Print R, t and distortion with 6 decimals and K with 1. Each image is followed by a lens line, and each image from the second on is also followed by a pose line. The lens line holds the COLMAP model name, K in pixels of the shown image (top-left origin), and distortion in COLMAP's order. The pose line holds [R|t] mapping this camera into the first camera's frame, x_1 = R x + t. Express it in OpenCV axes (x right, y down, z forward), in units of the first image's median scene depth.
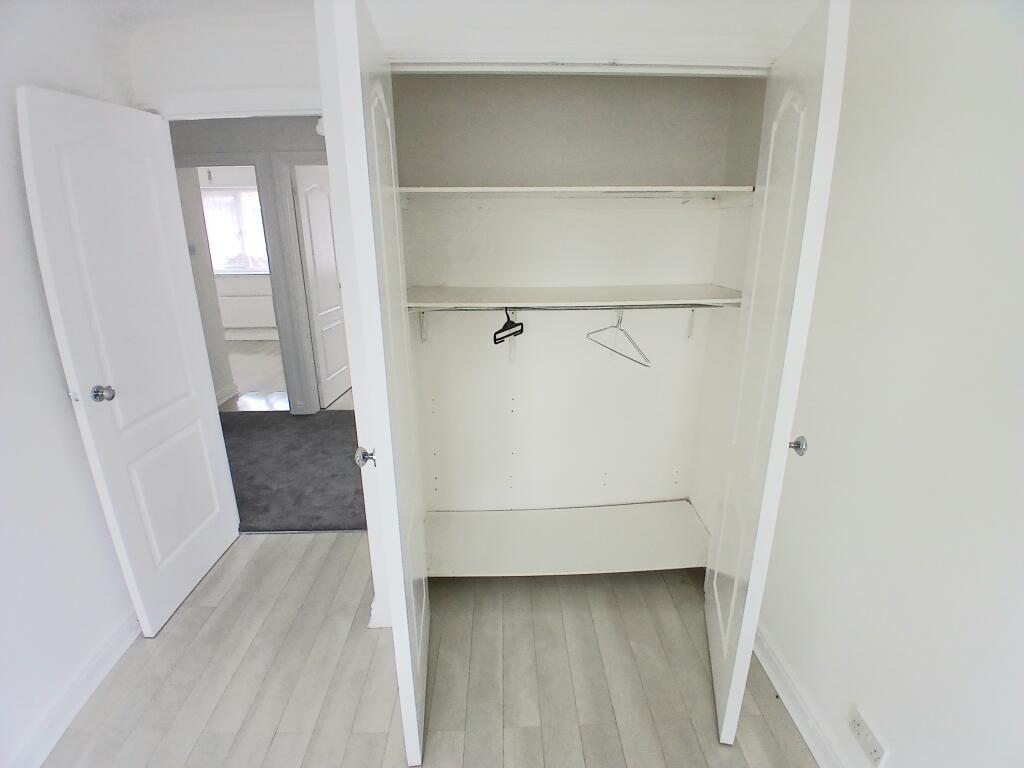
lens RADIAL K [[506.0, 0, 524.4], [0, 506.0, 381.3], [0, 0, 1]] dist [-0.003225, -0.035860]
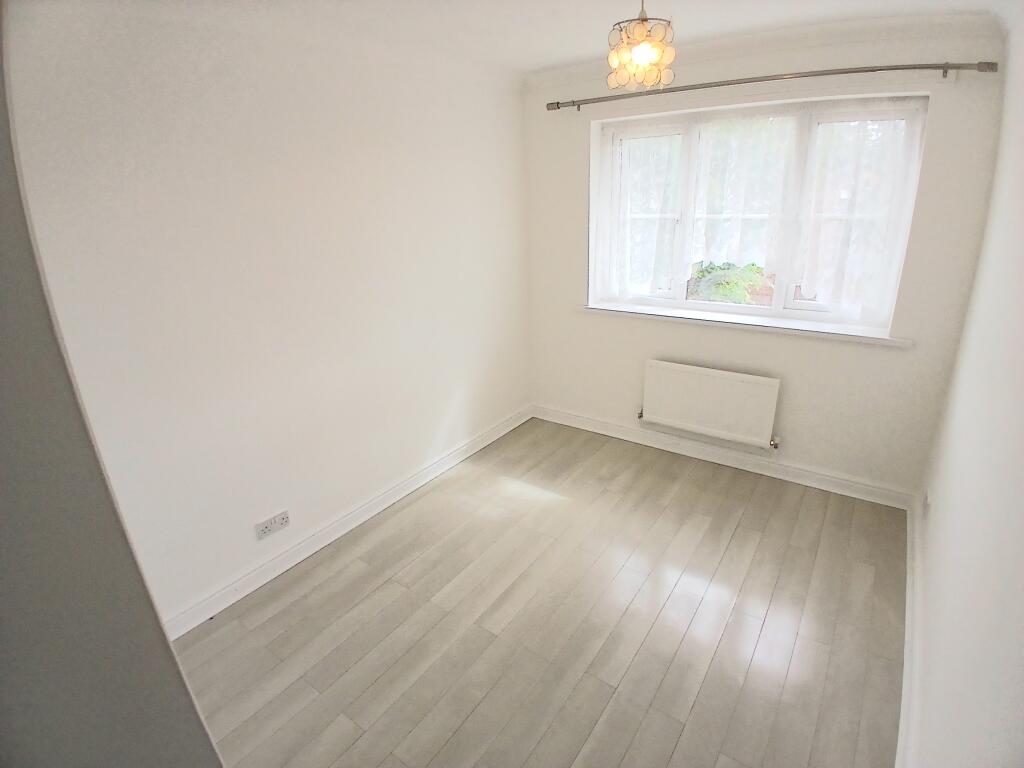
lens RADIAL K [[506.0, 0, 524.4], [0, 506.0, 381.3], [0, 0, 1]] dist [-0.003225, -0.035860]
pose [[-0.800731, -0.184662, 0.569851, -0.573233], [0.208133, 0.806264, 0.553732, -0.290766], [-0.561704, 0.561995, -0.607166, 0.801593]]
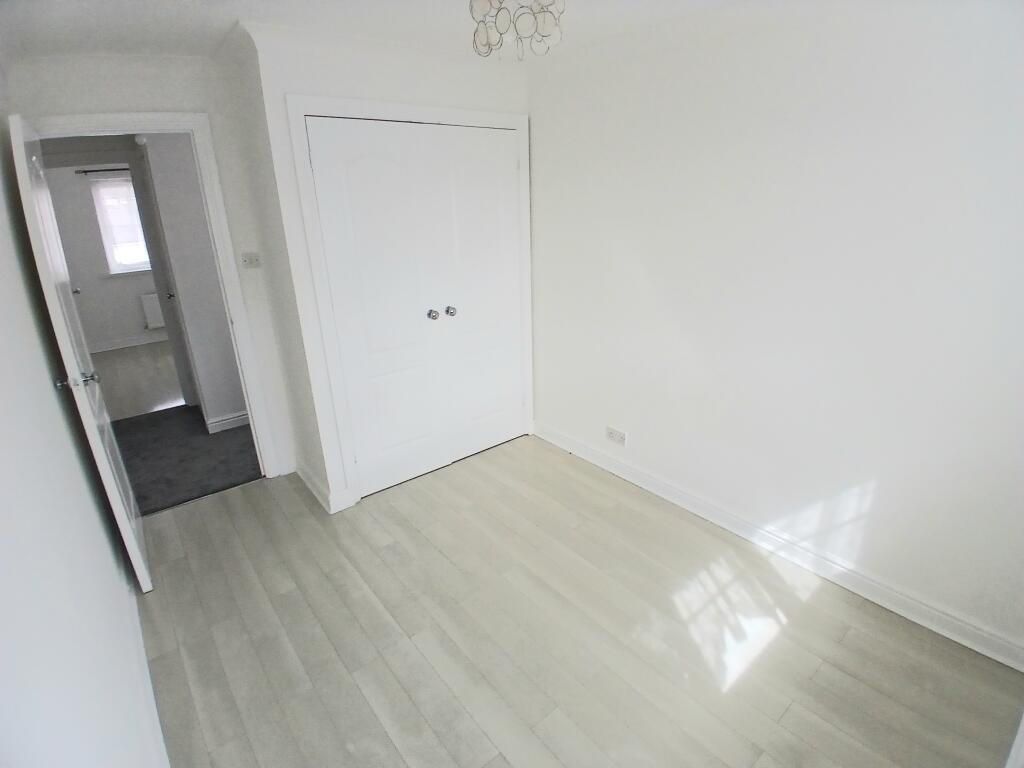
lens RADIAL K [[506.0, 0, 524.4], [0, 506.0, 381.3], [0, 0, 1]] dist [-0.003225, -0.035860]
pose [[0.785161, -0.223670, 0.577490, -0.581260], [0.204127, 0.973859, 0.099656, 0.101762], [-0.584684, 0.039635, 0.810293, -0.414429]]
